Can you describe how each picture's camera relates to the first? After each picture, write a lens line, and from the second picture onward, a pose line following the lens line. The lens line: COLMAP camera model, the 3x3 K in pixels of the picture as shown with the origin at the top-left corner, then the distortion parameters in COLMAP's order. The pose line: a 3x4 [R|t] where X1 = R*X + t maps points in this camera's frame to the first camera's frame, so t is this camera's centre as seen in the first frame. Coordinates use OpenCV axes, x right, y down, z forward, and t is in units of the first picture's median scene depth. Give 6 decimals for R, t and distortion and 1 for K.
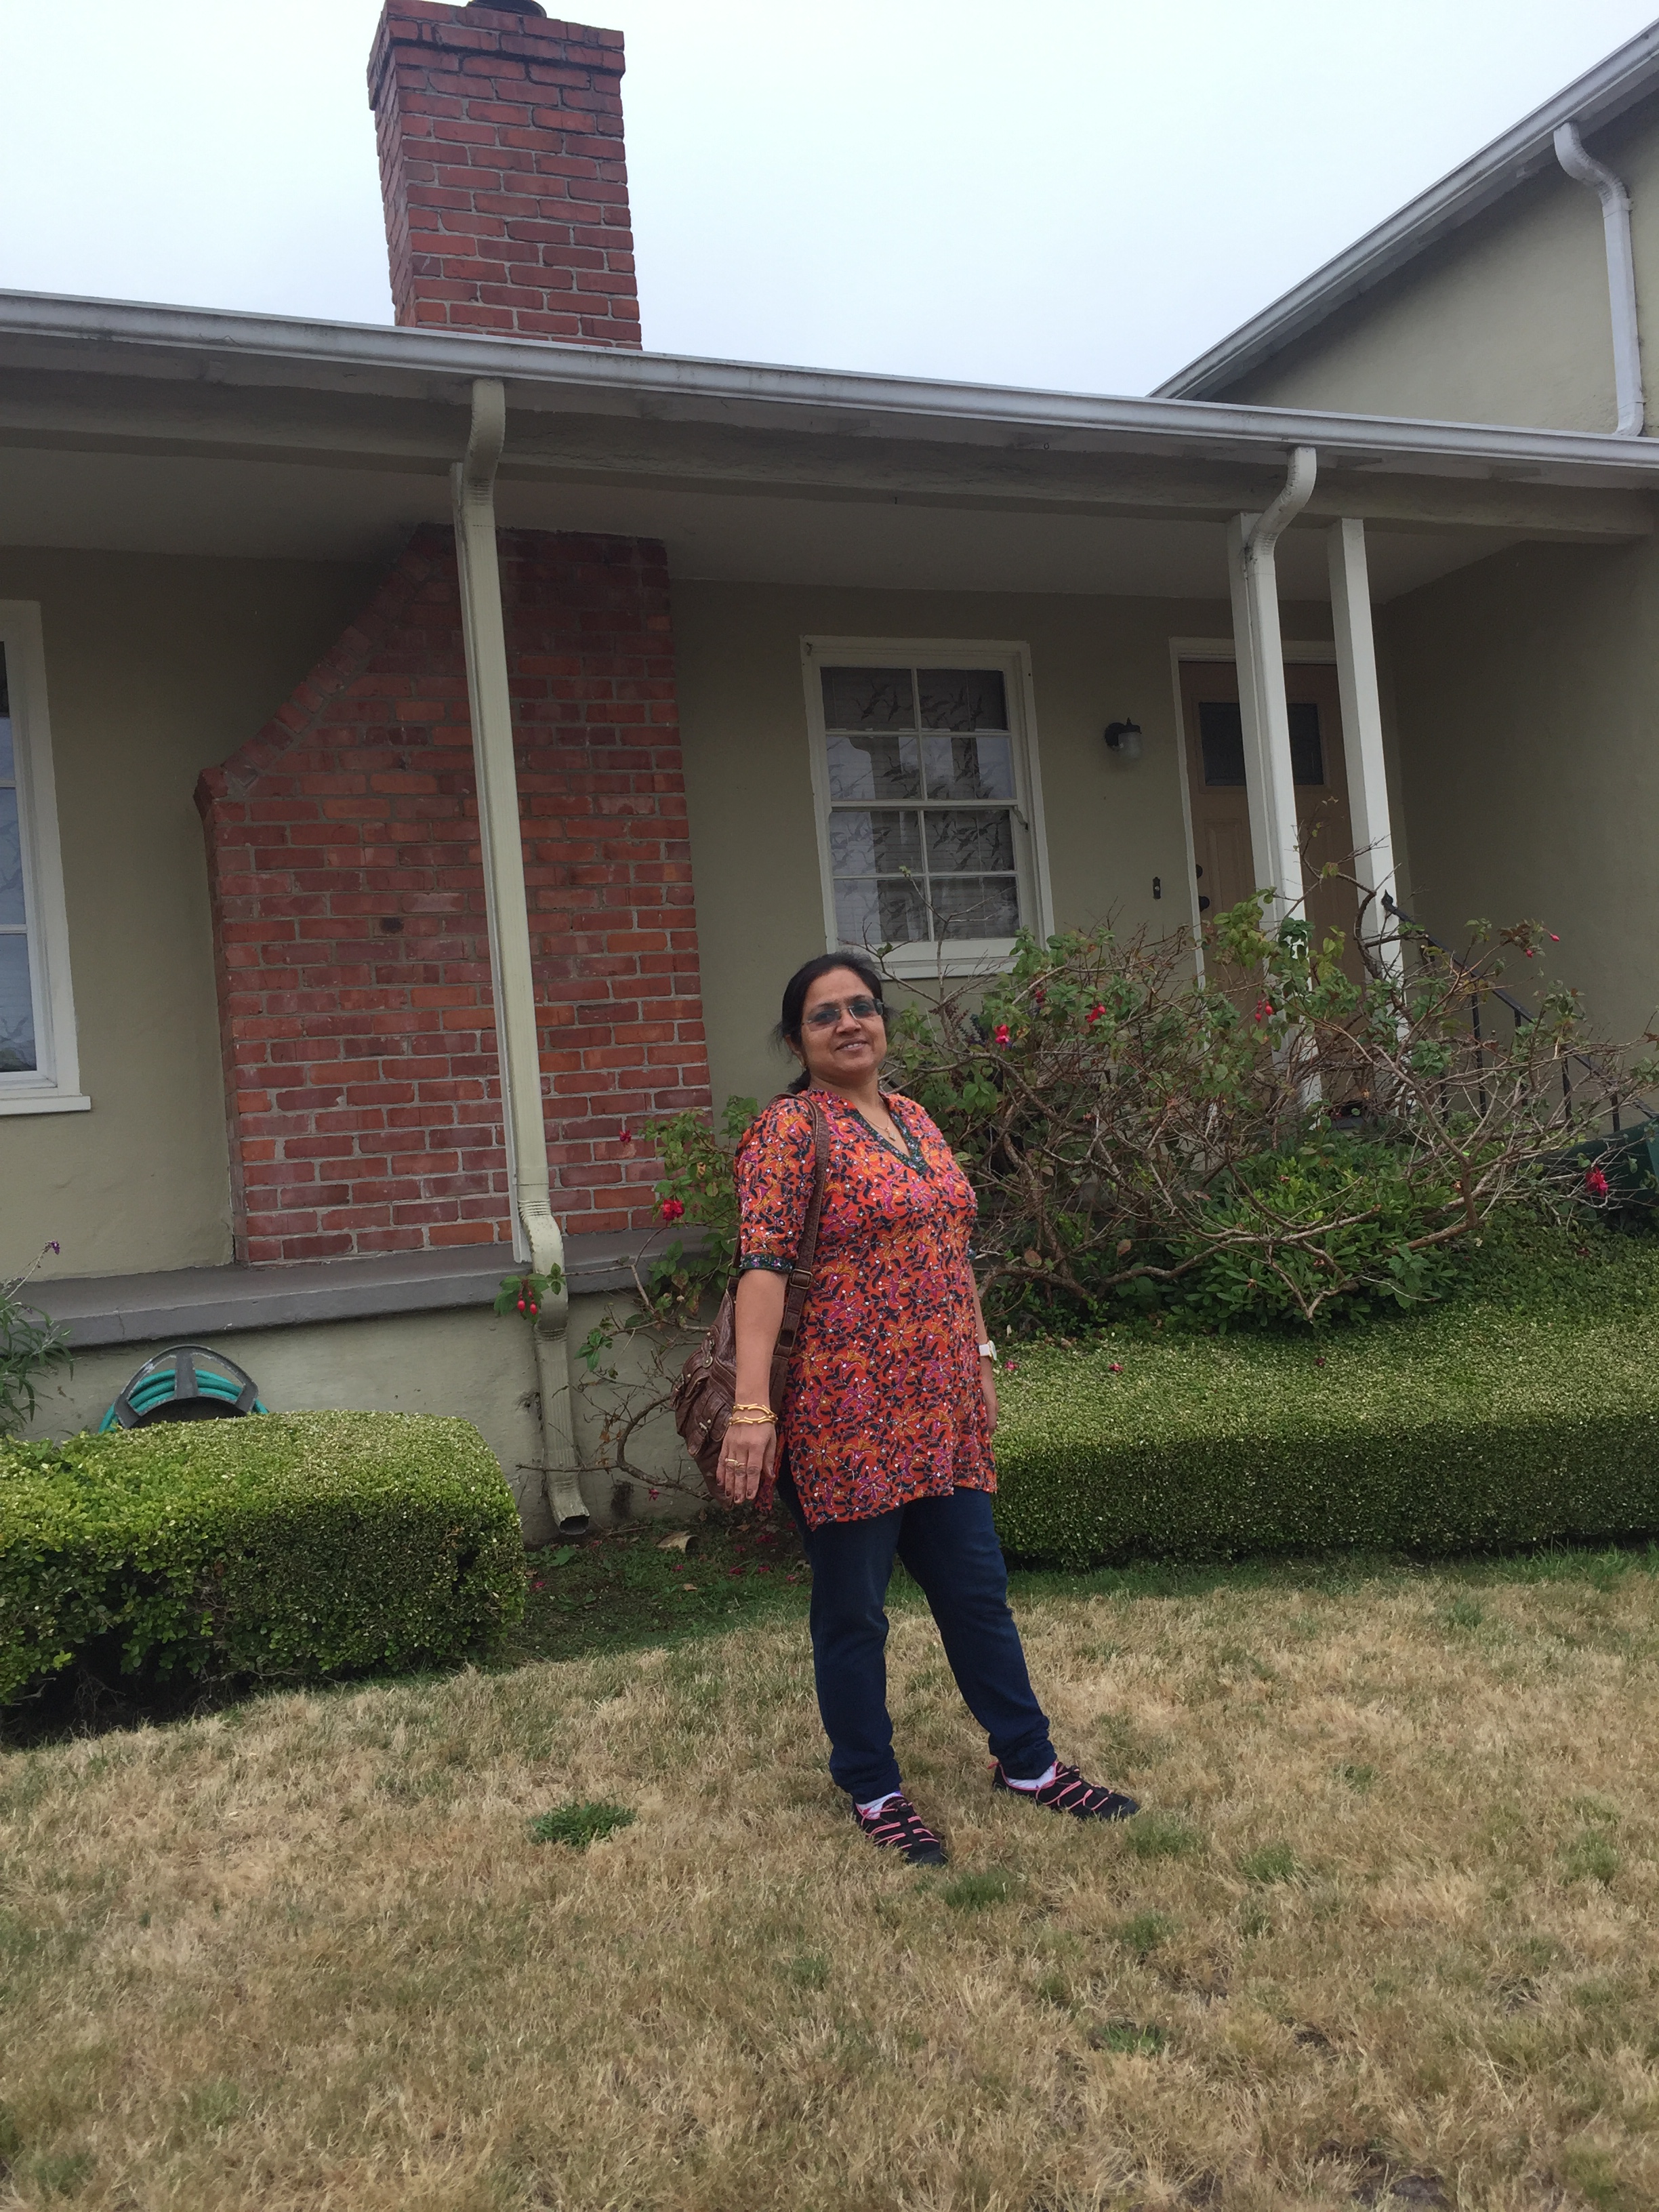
lens RADIAL K [[1865.0, 0, 839.1], [0, 1865.0, 1072.3], [0, 0, 1]] dist [0.066403, -0.136569]
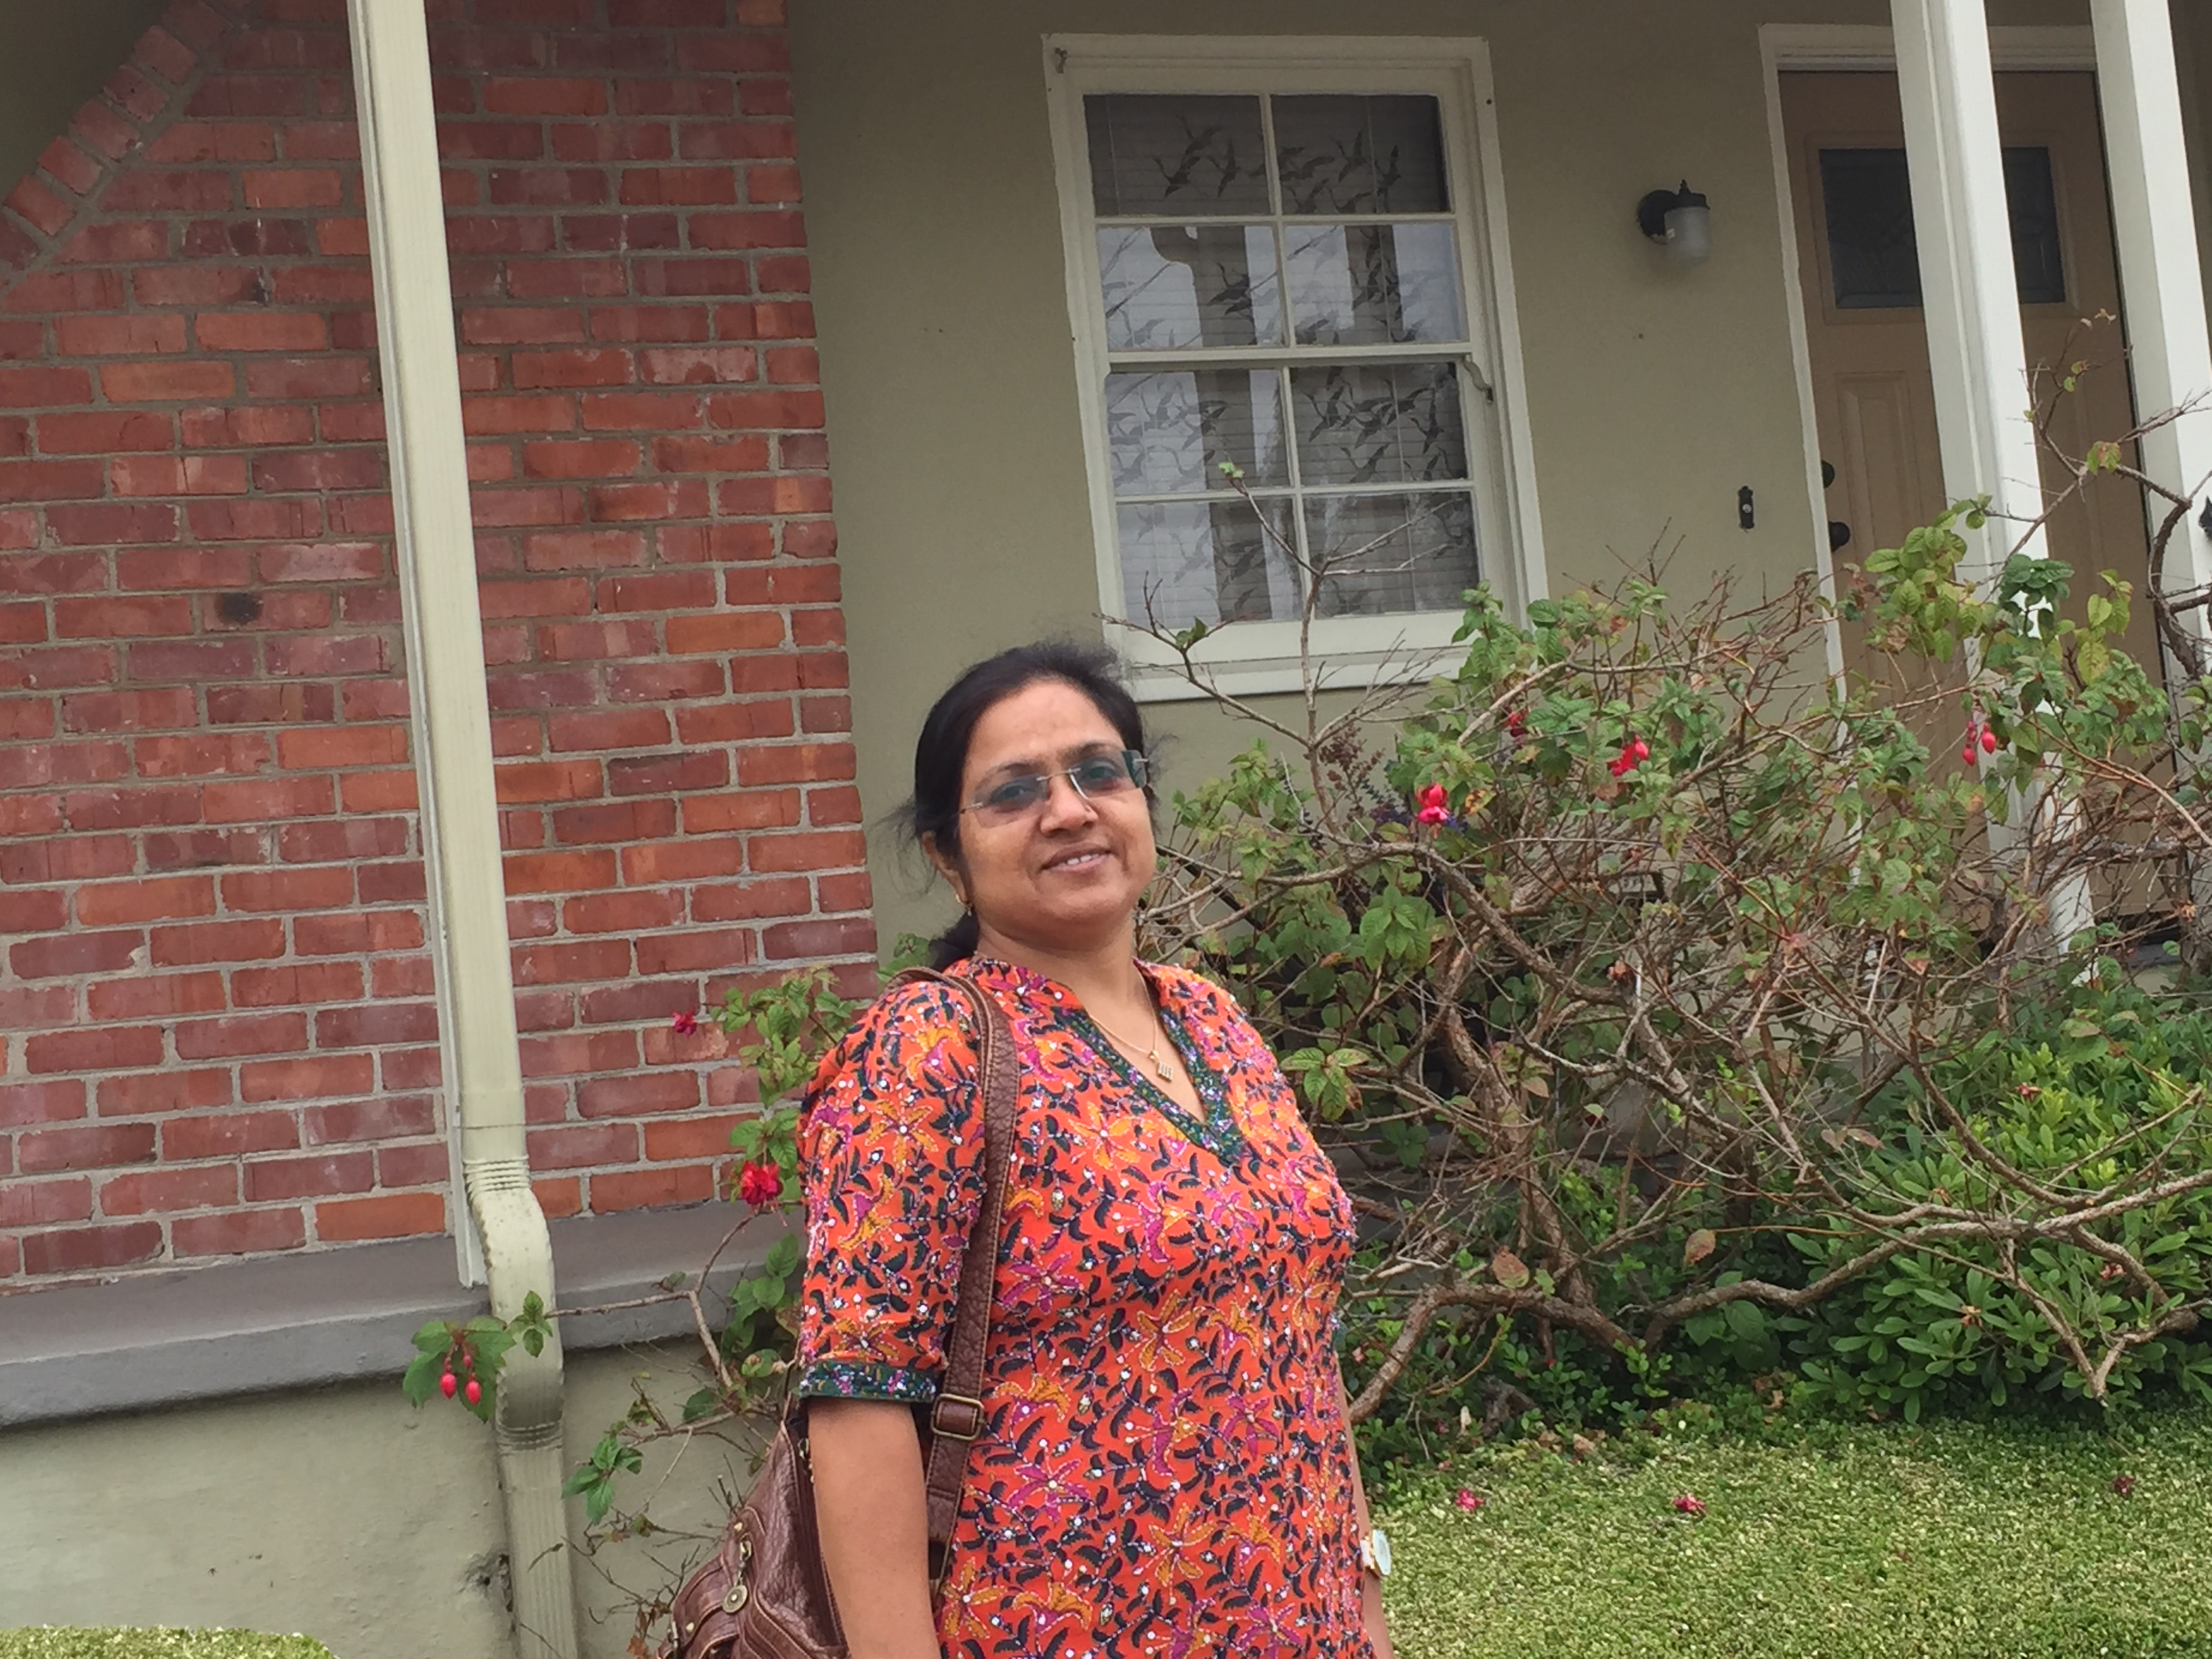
lens RADIAL K [[3215.8, 0, 1106.0], [0, 3215.8, 829.5], [0, 0, 1]] dist [0.094918, -0.036077]
pose [[0.999517, -0.019120, -0.024504, 0.018180], [0.018961, 0.999798, -0.006677, -0.008879], [0.024627, 0.006209, 0.999677, 0.136592]]
